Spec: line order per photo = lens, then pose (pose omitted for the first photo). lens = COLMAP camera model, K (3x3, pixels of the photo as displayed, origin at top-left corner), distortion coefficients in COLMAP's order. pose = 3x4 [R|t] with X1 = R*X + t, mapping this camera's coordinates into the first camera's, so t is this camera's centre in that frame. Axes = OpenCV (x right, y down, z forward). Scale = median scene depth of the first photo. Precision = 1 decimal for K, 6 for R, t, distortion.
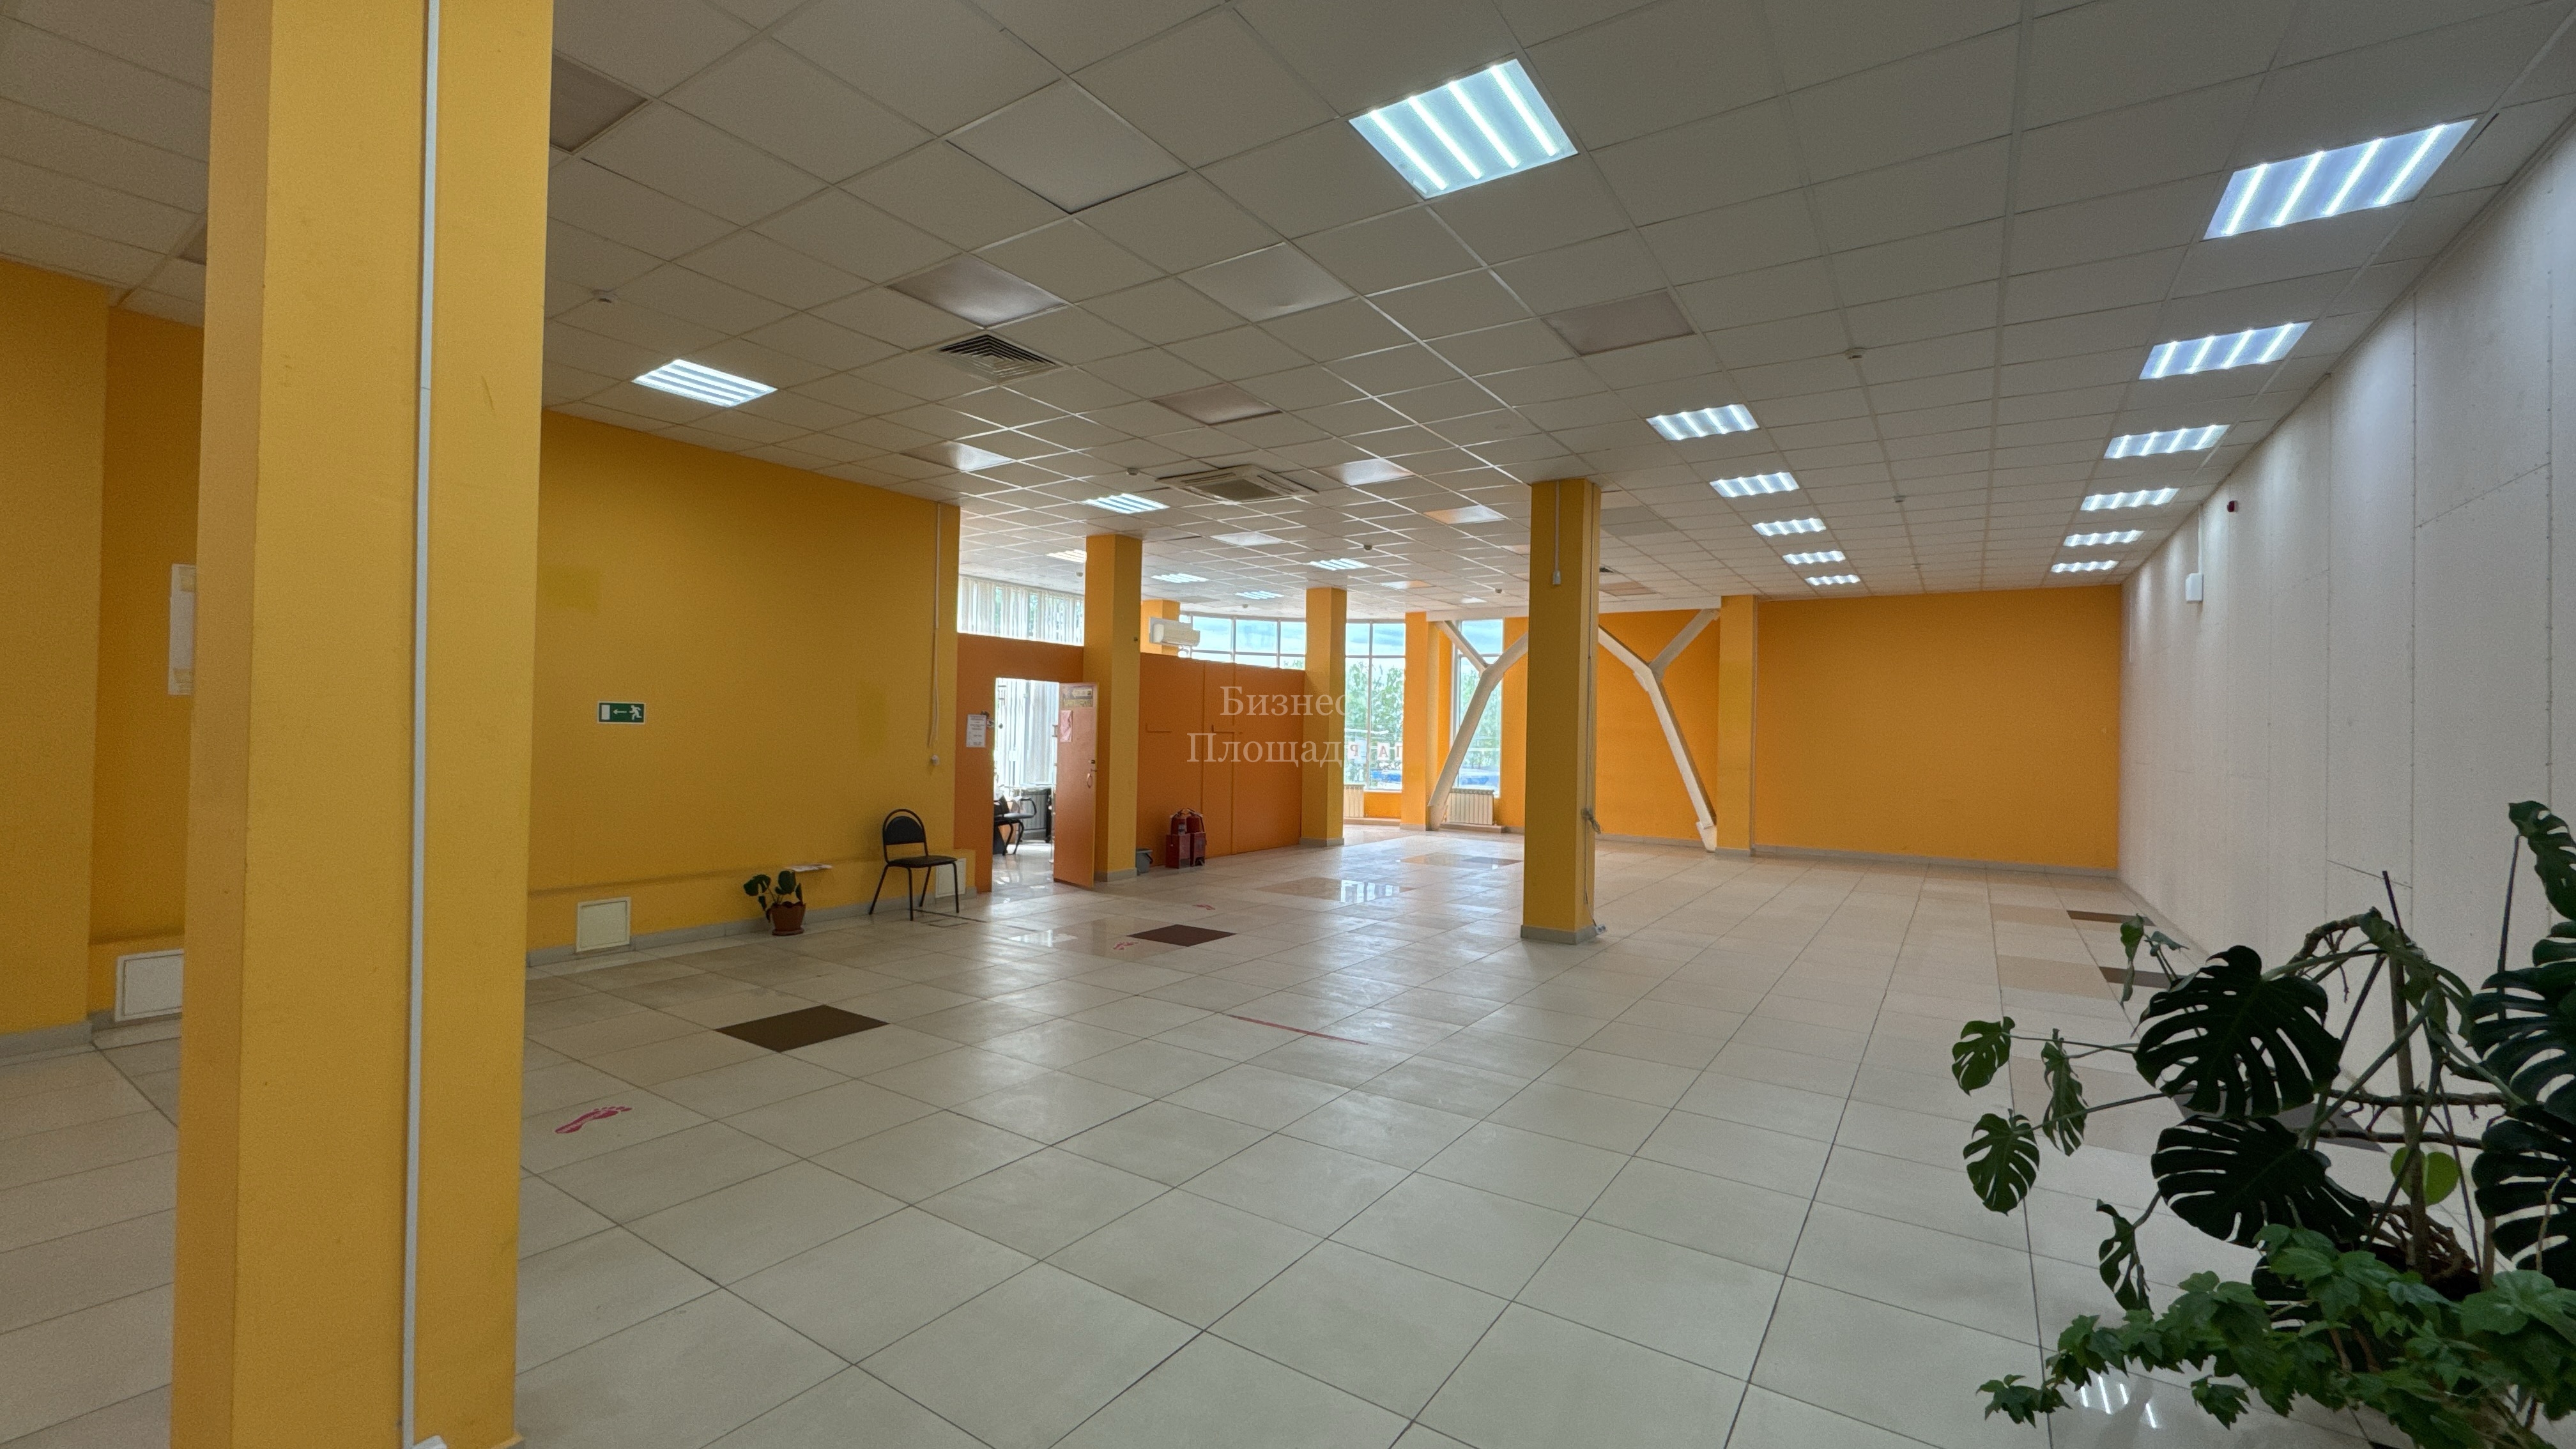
lens RADIAL K [[1023.6, 0, 1288.0], [0, 1023.6, 724.5], [0, 0, 1]] dist [-0.000807, 0.000403]
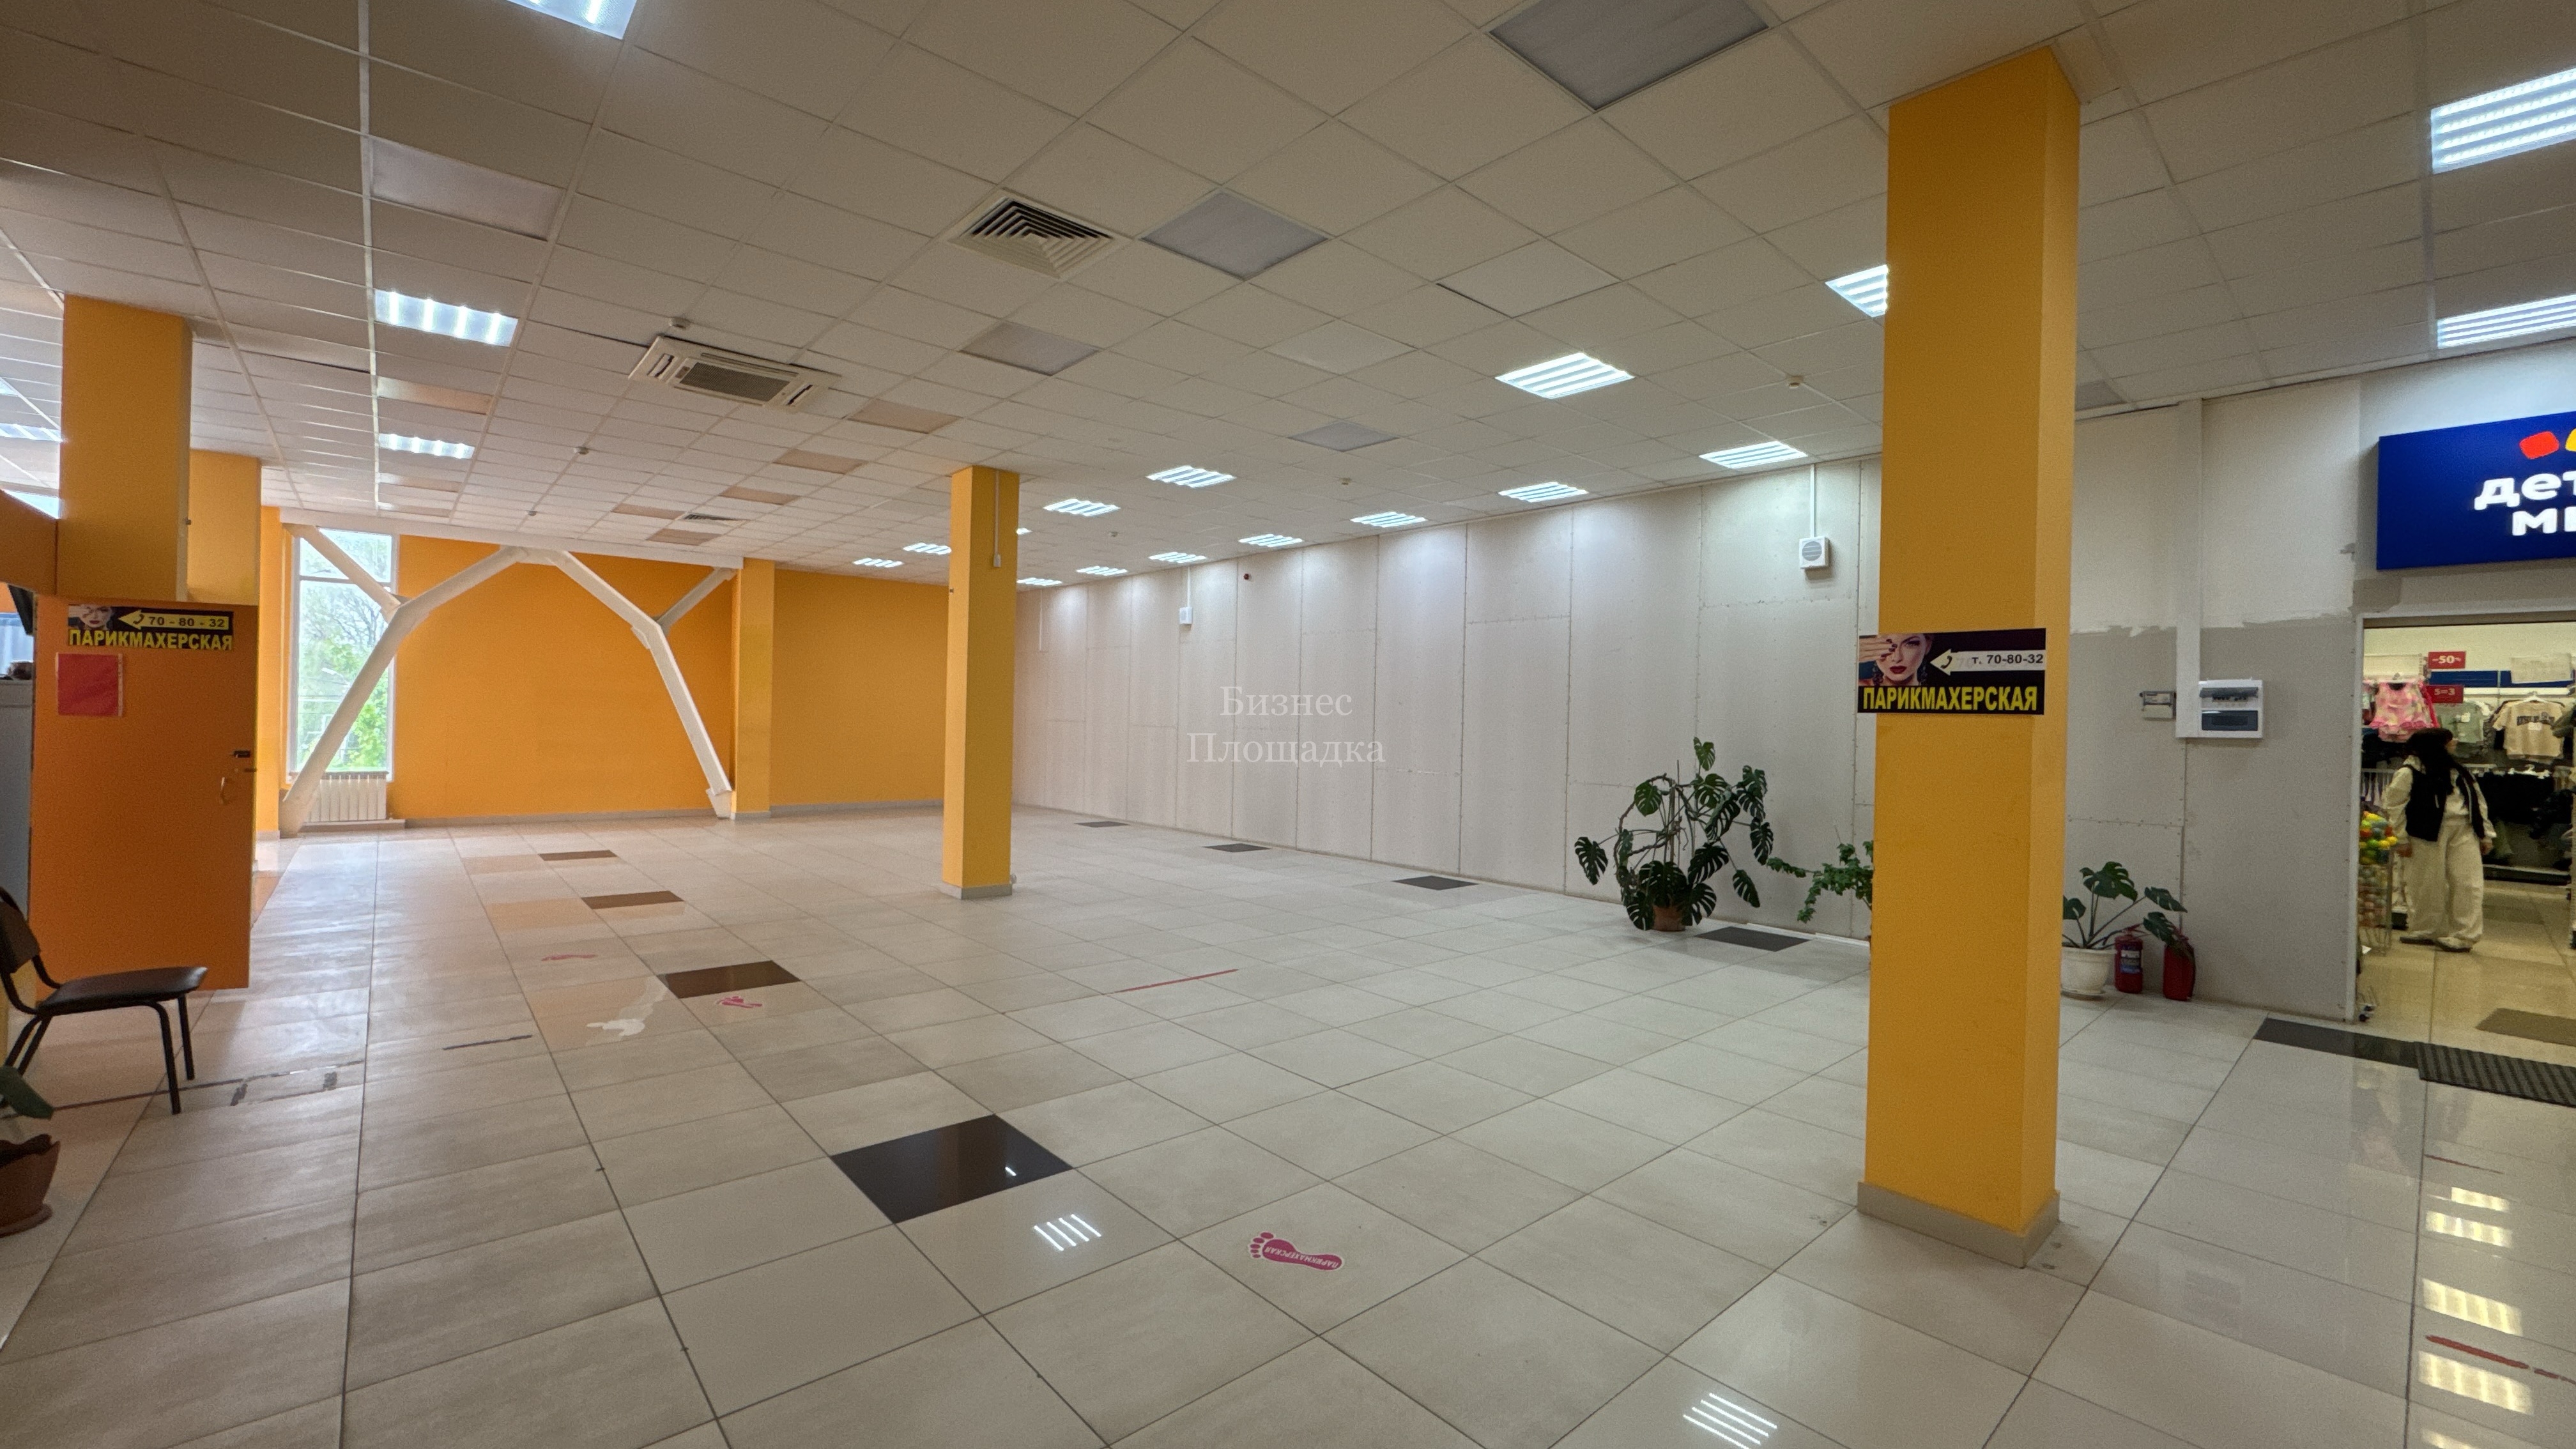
lens RADIAL K [[1023.6, 0, 1288.0], [0, 1023.6, 724.5], [0, 0, 1]] dist [-0.000807, 0.000403]
pose [[0.264435, -0.020225, 0.964191, -0.392801], [-0.023036, 0.999362, 0.027280, -0.003946], [-0.964128, -0.029425, 0.263801, 0.233044]]
